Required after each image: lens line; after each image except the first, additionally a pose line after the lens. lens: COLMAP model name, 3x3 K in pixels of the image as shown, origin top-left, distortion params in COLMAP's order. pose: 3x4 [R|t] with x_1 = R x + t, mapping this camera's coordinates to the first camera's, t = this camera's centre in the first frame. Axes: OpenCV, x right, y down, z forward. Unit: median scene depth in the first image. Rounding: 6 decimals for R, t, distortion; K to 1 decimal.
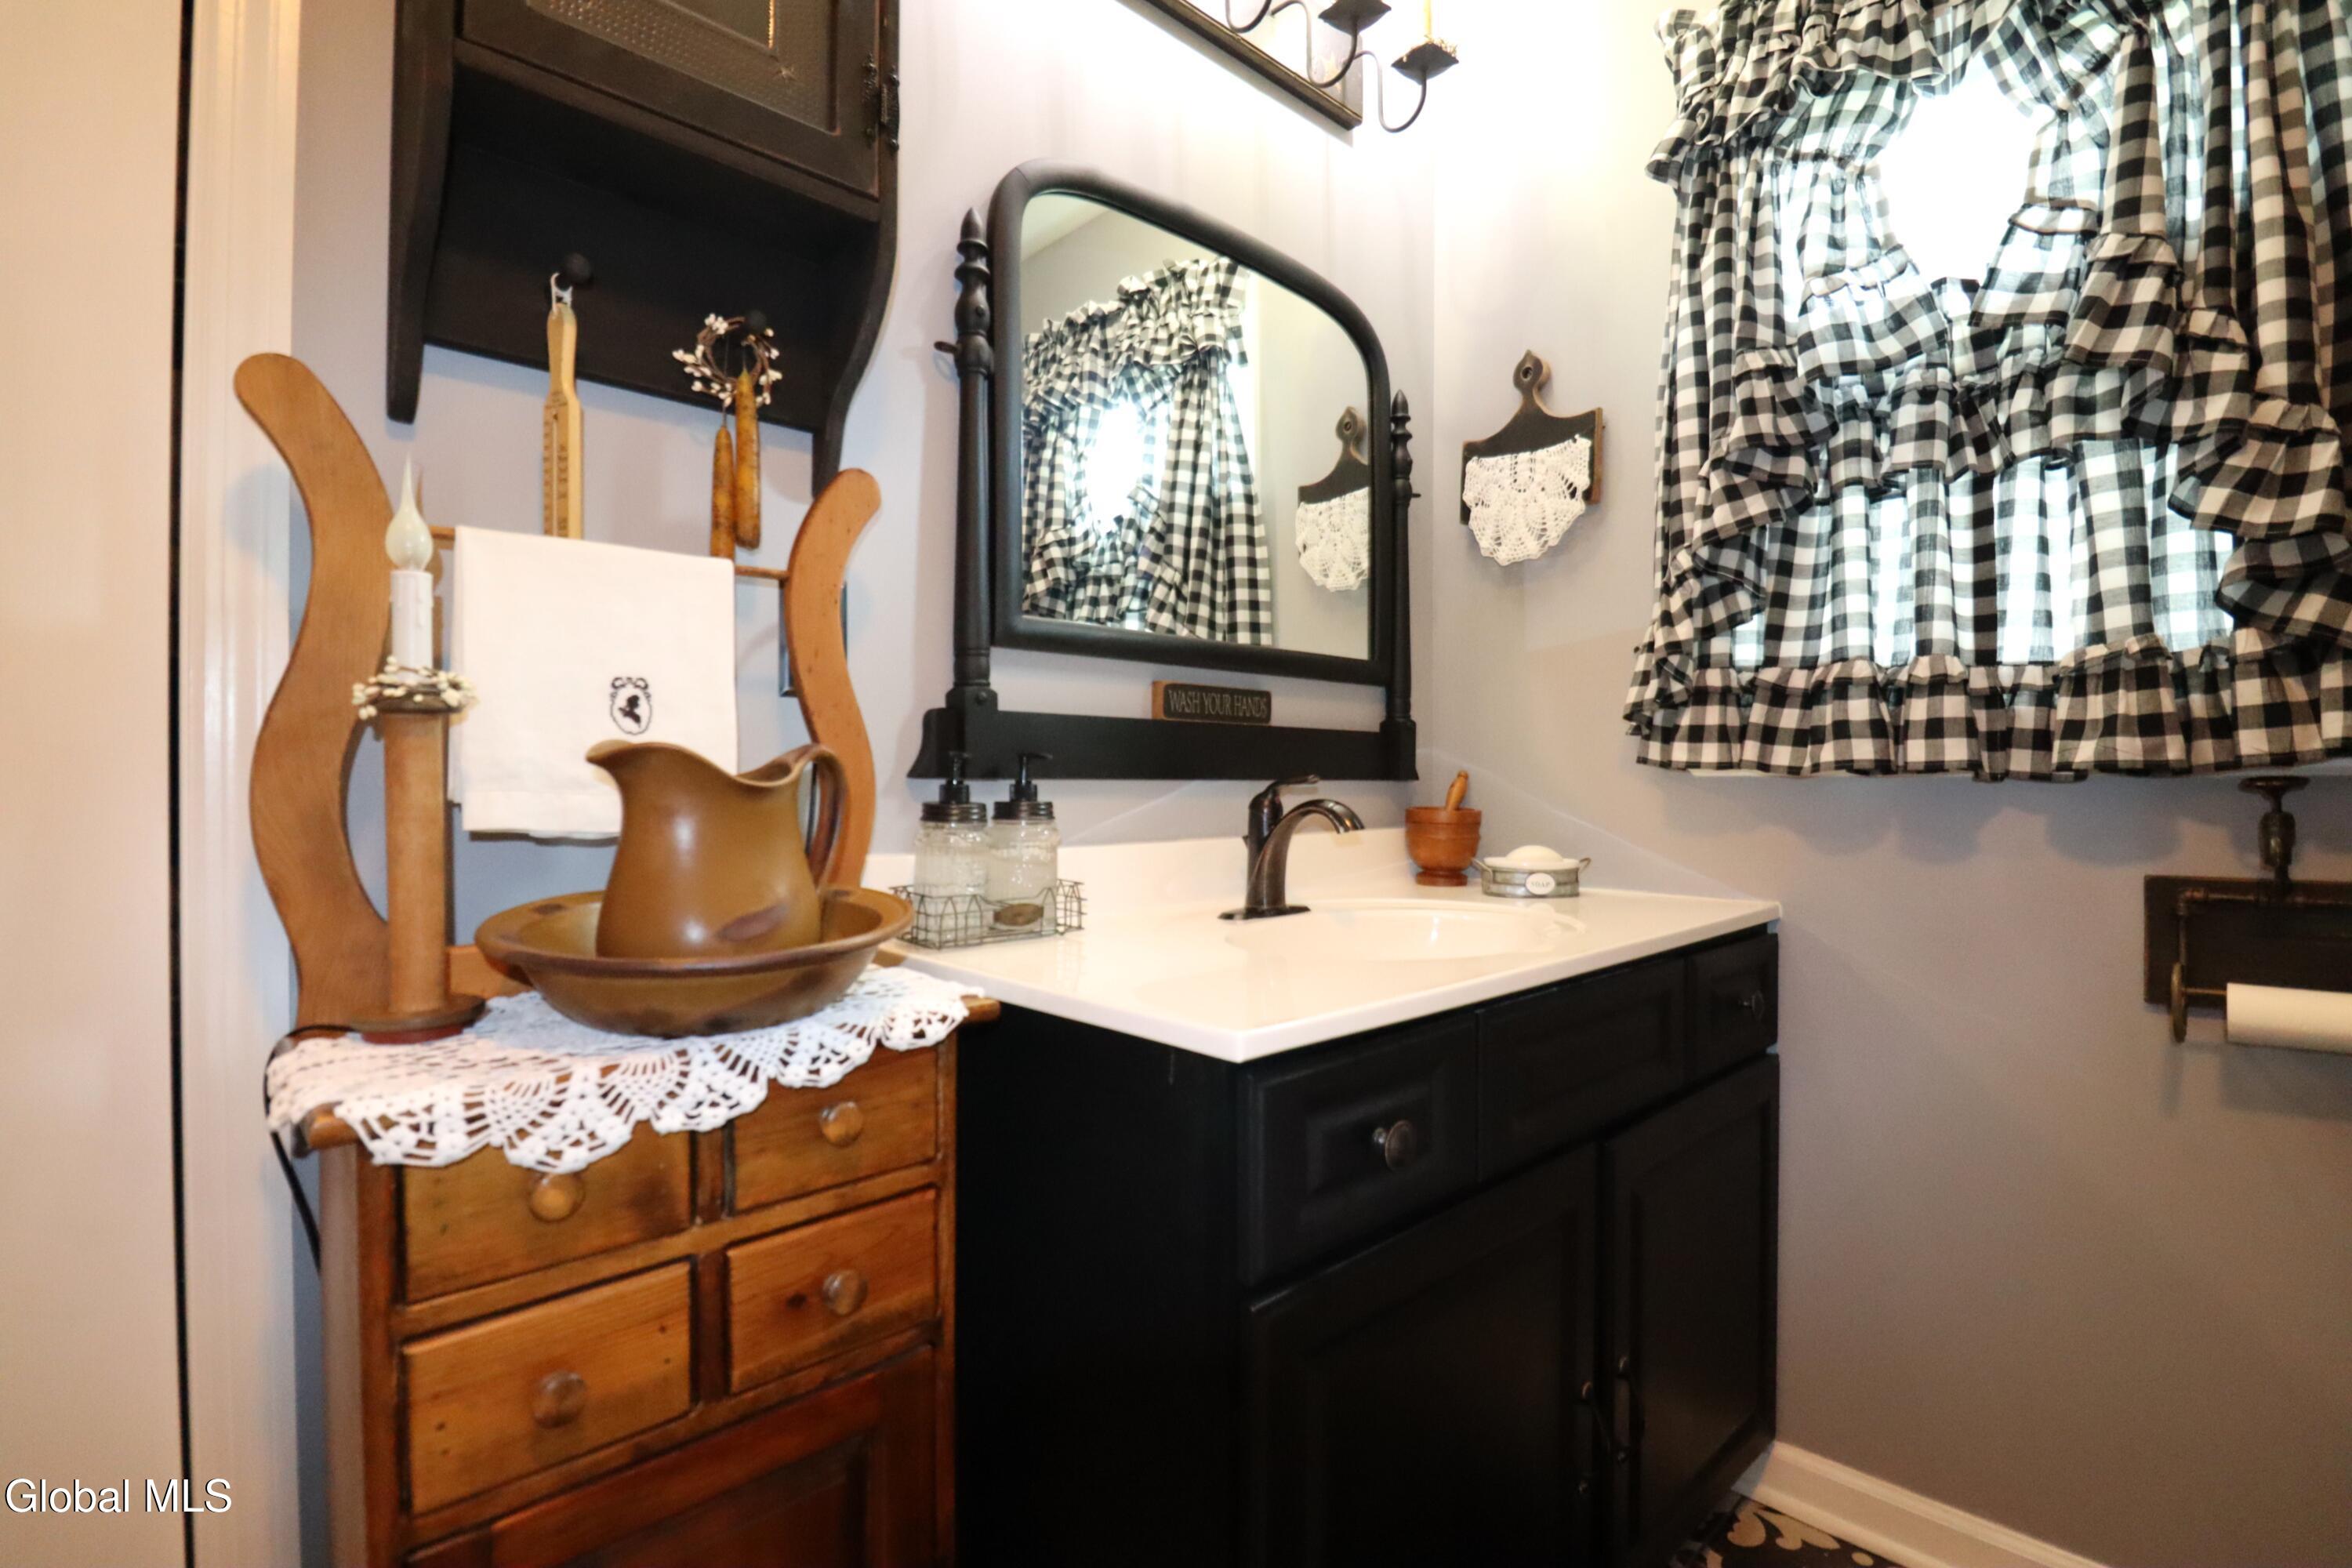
lens RADIAL K [[1091.6, 0, 1175.0], [0, 1091.6, 780.8], [0, 0, 1]] dist [-0.000027, -0.013391]
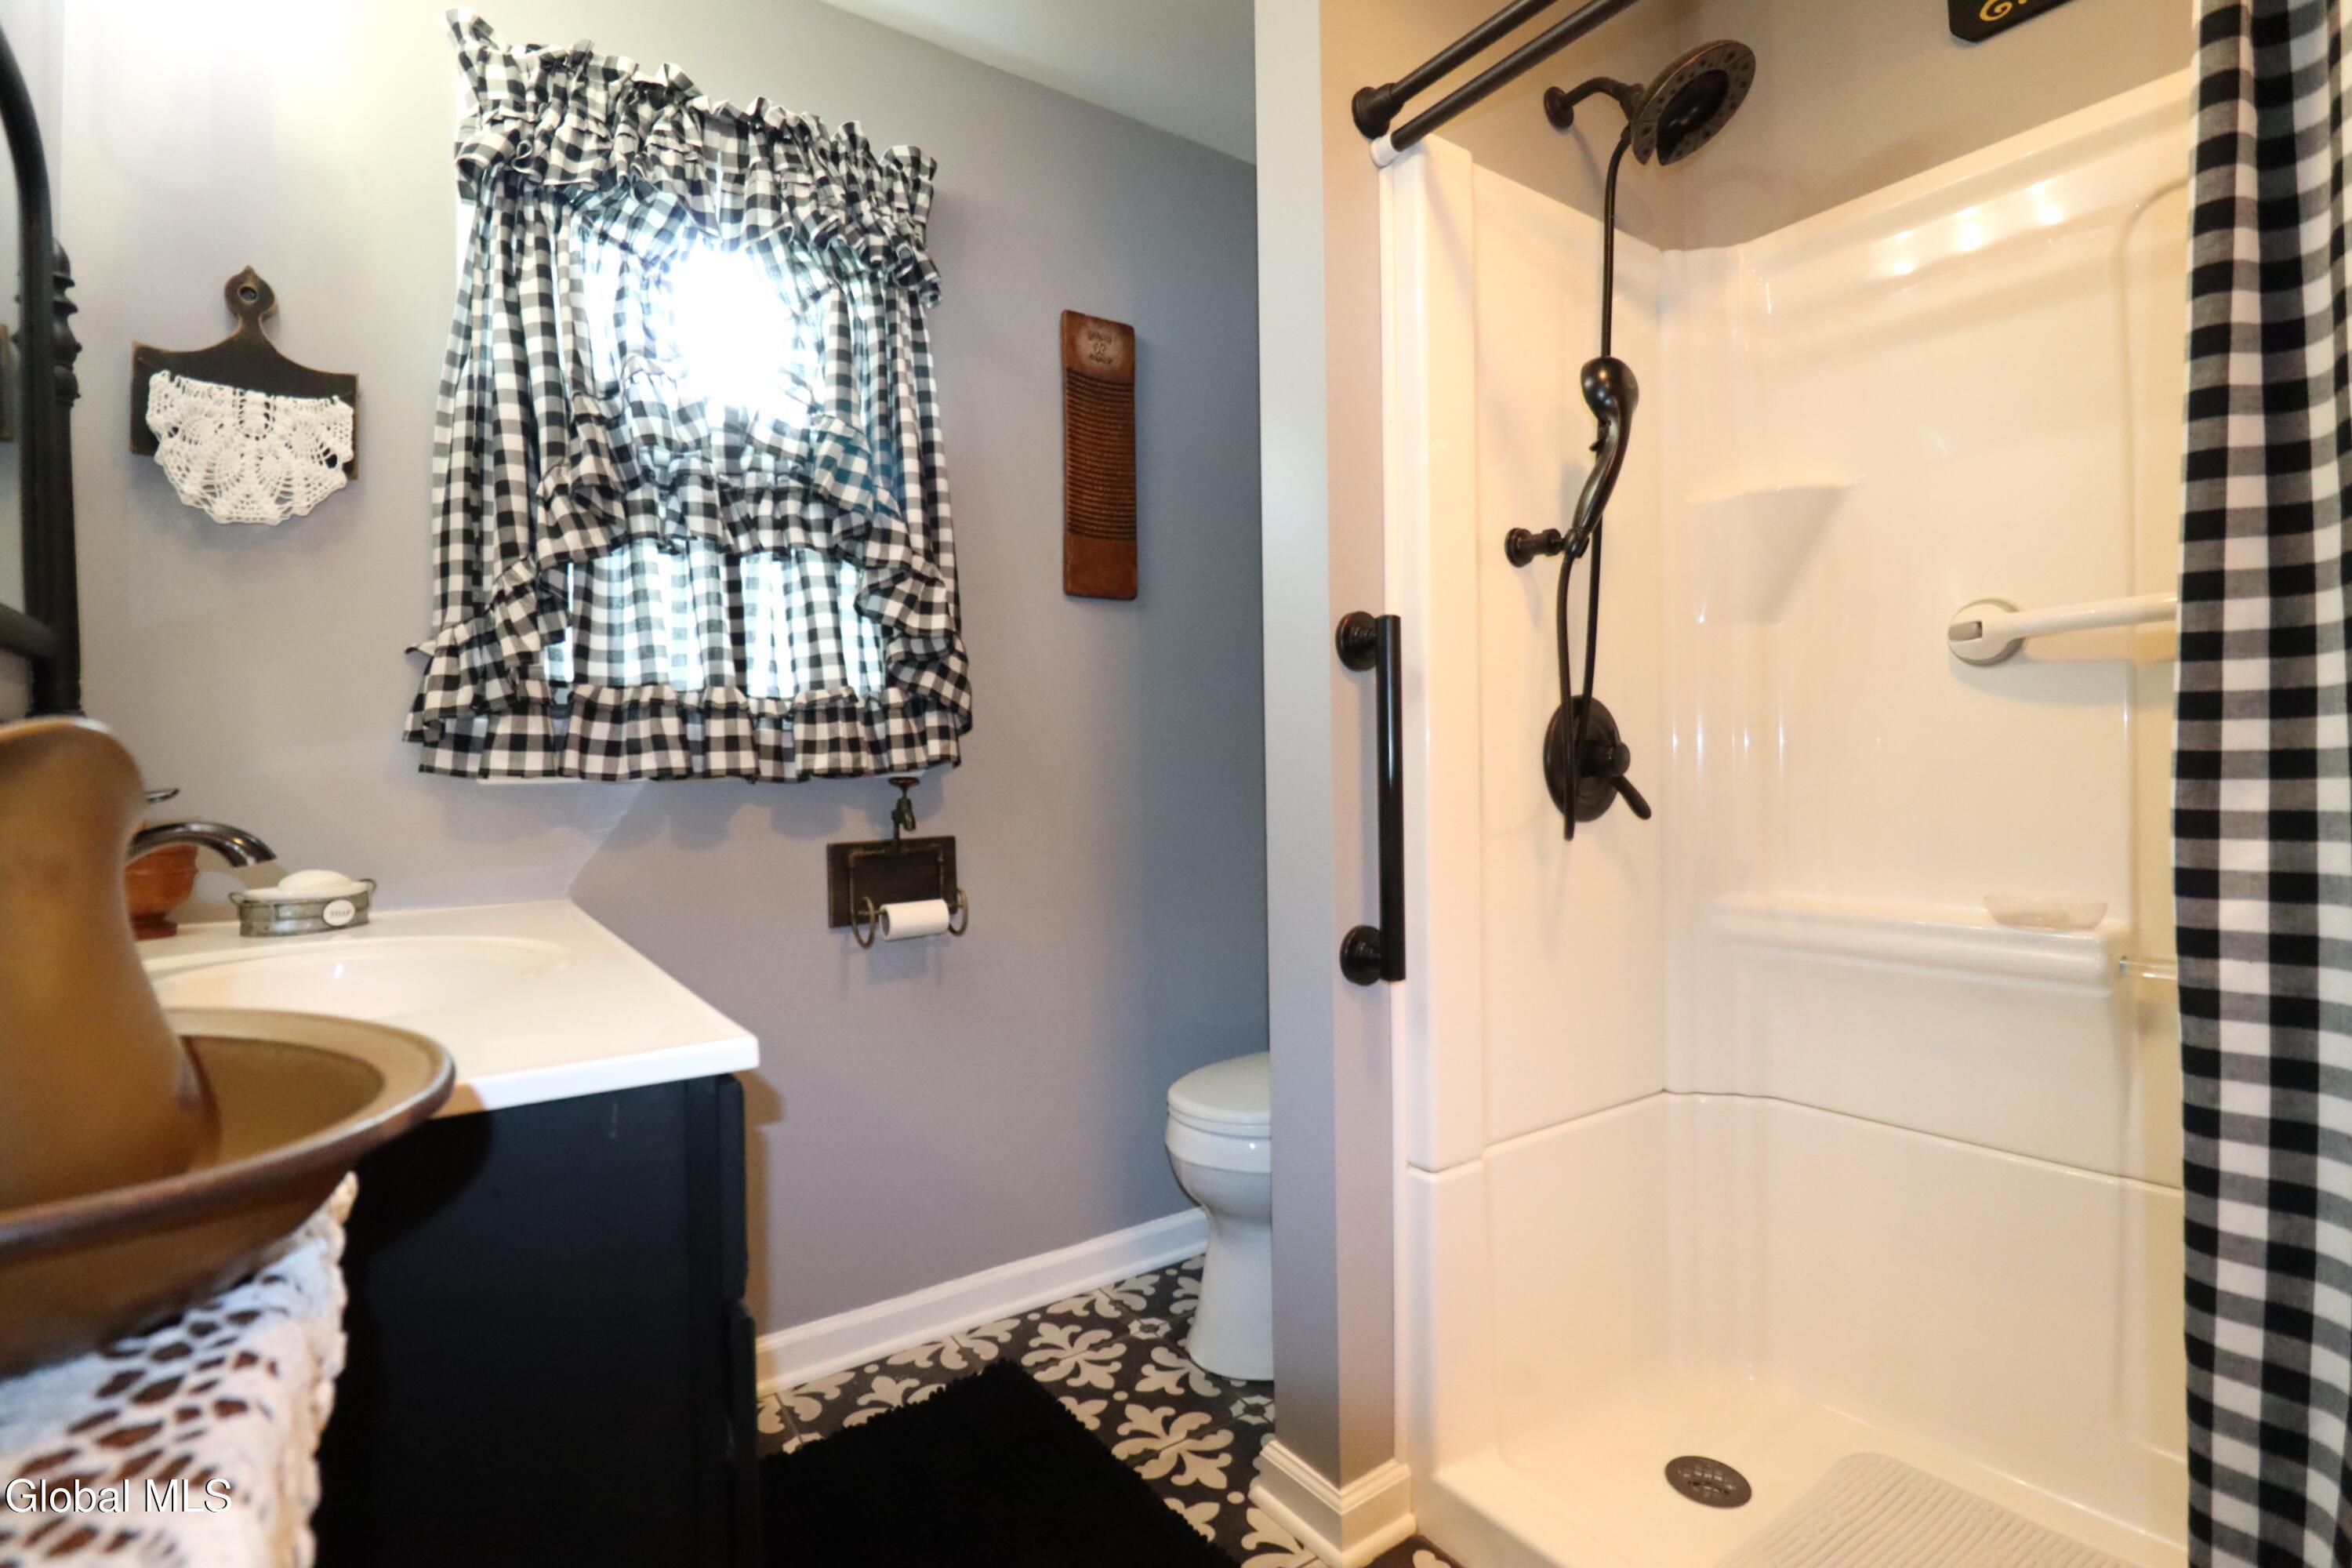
lens RADIAL K [[1087.7, 0, 1172.5], [0, 1087.7, 780.2], [0, 0, 1]] dist [0.002344, -0.015061]
pose [[0.153142, -0.009259, 0.988161, -0.468259], [0.022370, 0.999732, 0.005900, 0.000108], [-0.987951, 0.021202, 0.153308, 0.256362]]
